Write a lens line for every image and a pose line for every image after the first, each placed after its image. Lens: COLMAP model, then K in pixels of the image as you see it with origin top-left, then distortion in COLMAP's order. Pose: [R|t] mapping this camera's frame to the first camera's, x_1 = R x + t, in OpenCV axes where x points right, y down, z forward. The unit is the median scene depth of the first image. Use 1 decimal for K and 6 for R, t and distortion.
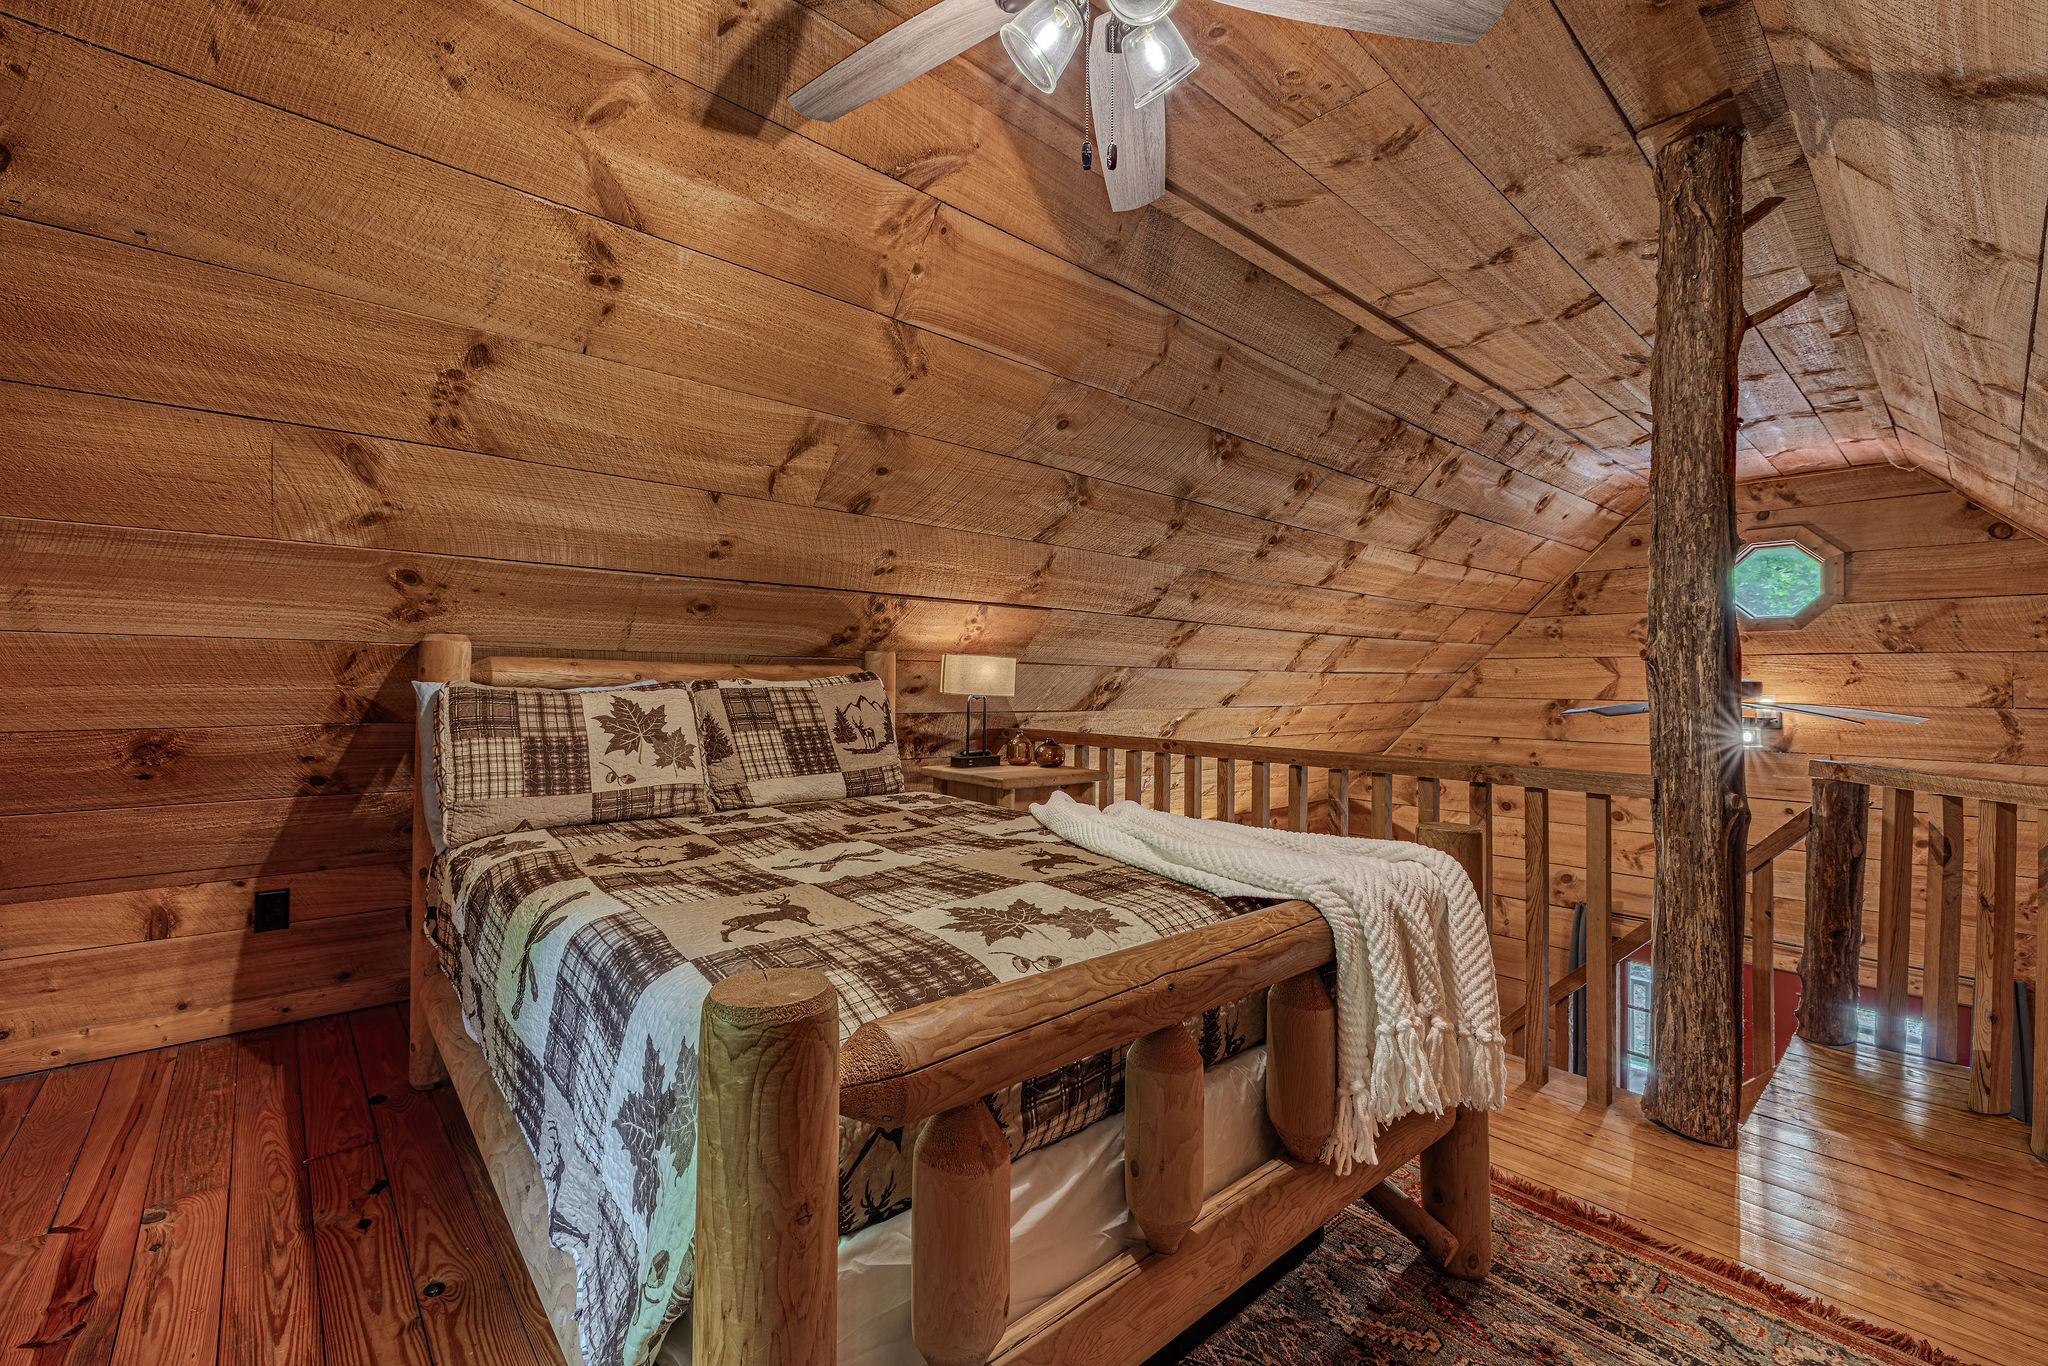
lens RADIAL K [[852.9, 0, 970.1], [0, 852.9, 695.7], [0, 0, 1]] dist [0.000122, 0.000423]
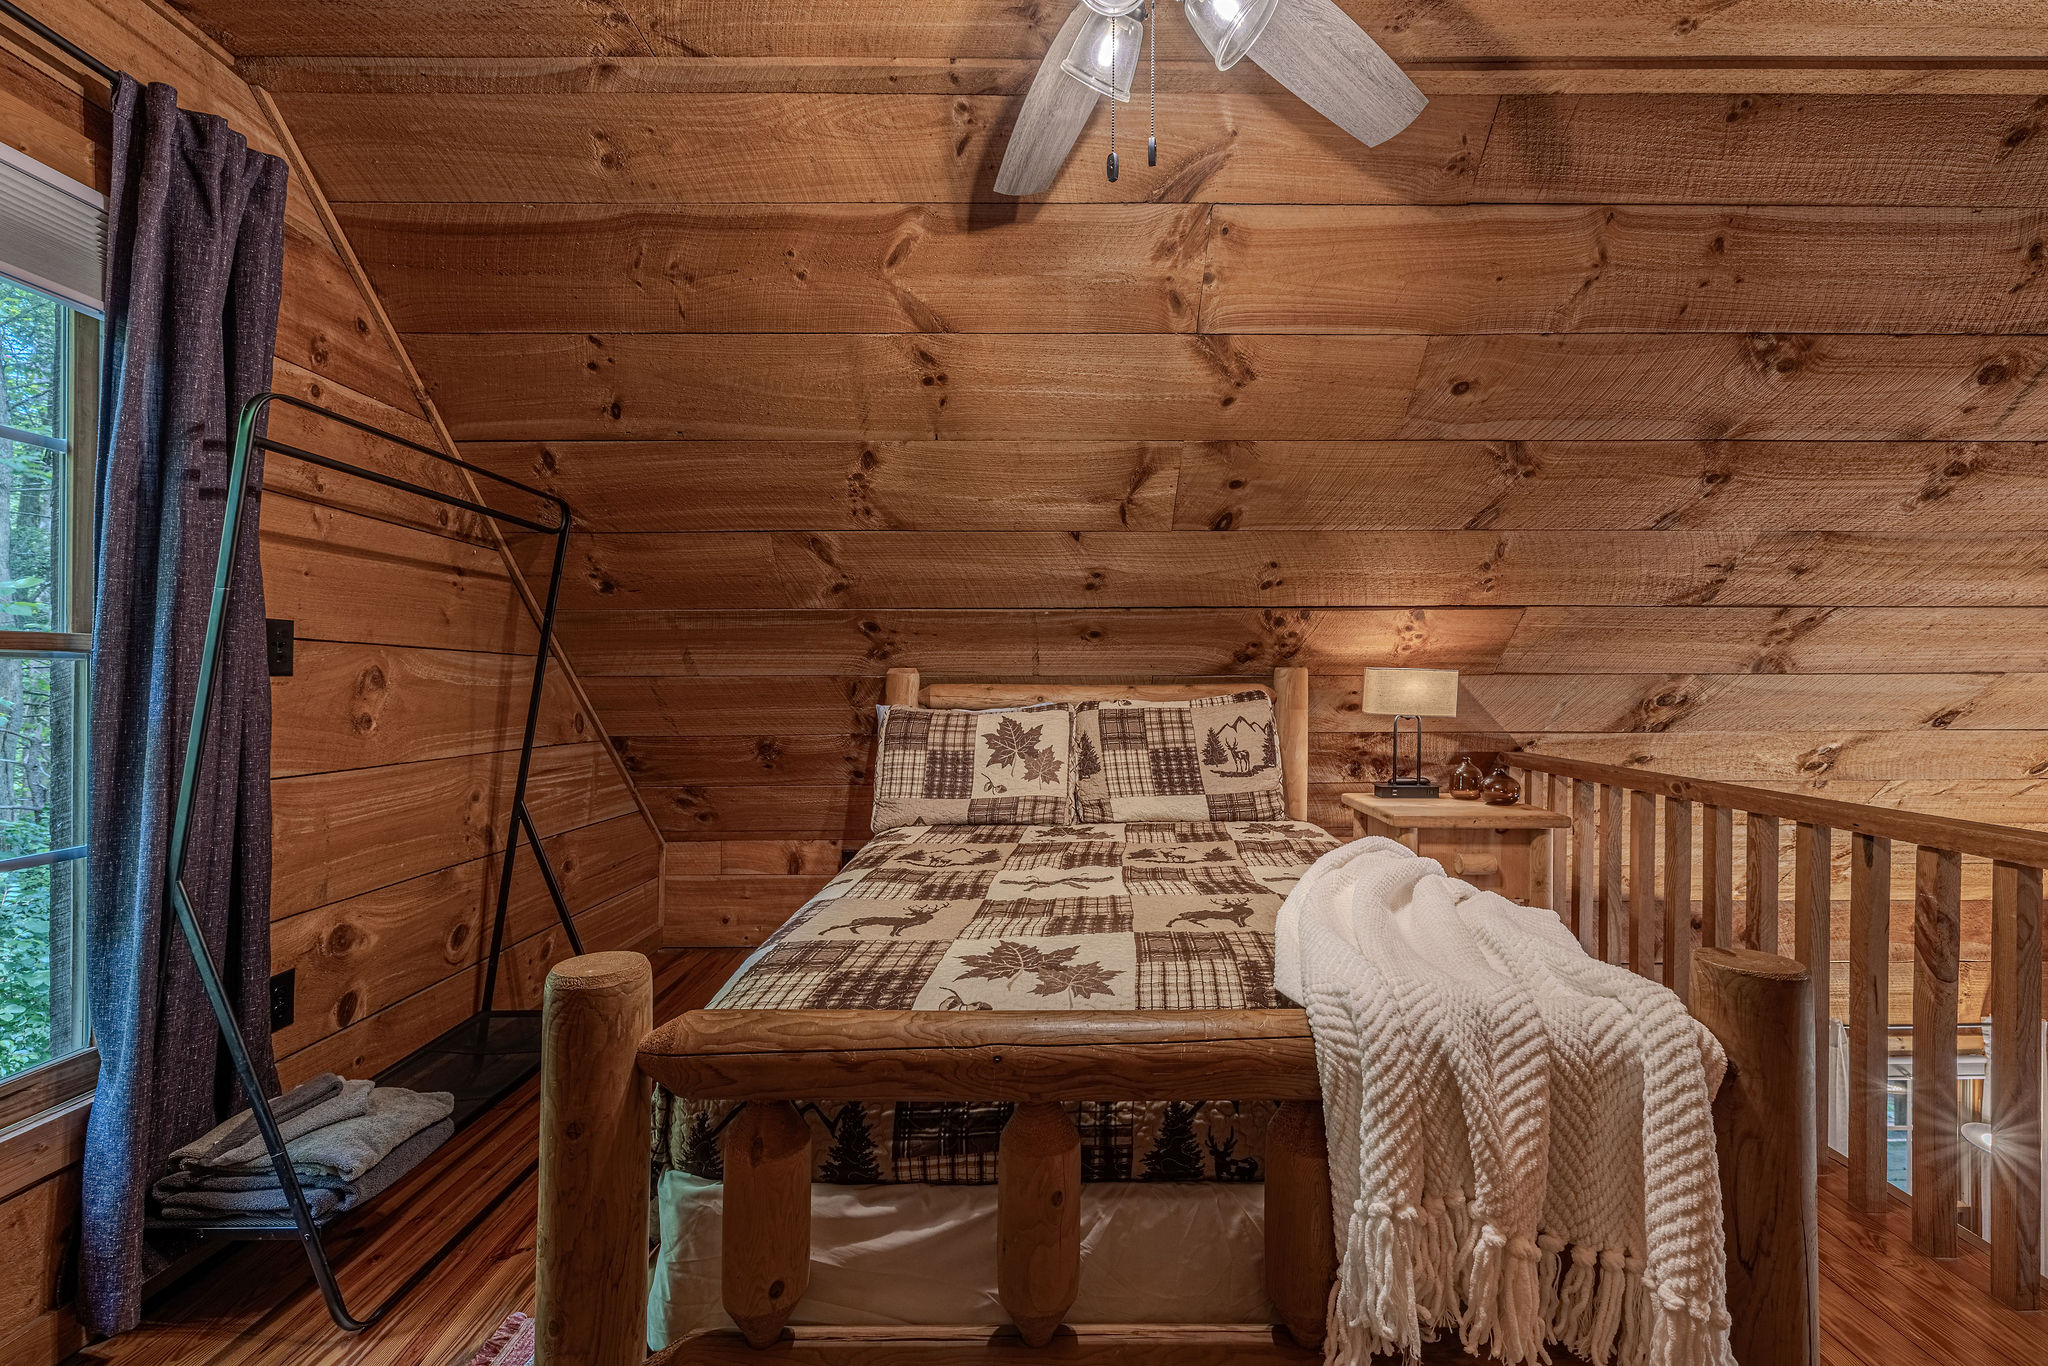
lens RADIAL K [[852.9, 0, 1013.8], [0, 852.9, 693.4], [0, 0, 1]] dist [0.000122, 0.000423]
pose [[0.766345, -0.006574, -0.642395, 0.331962], [0.003760, 0.999976, -0.005748, -0.023934], [0.642418, 0.001990, 0.766352, 0.106620]]
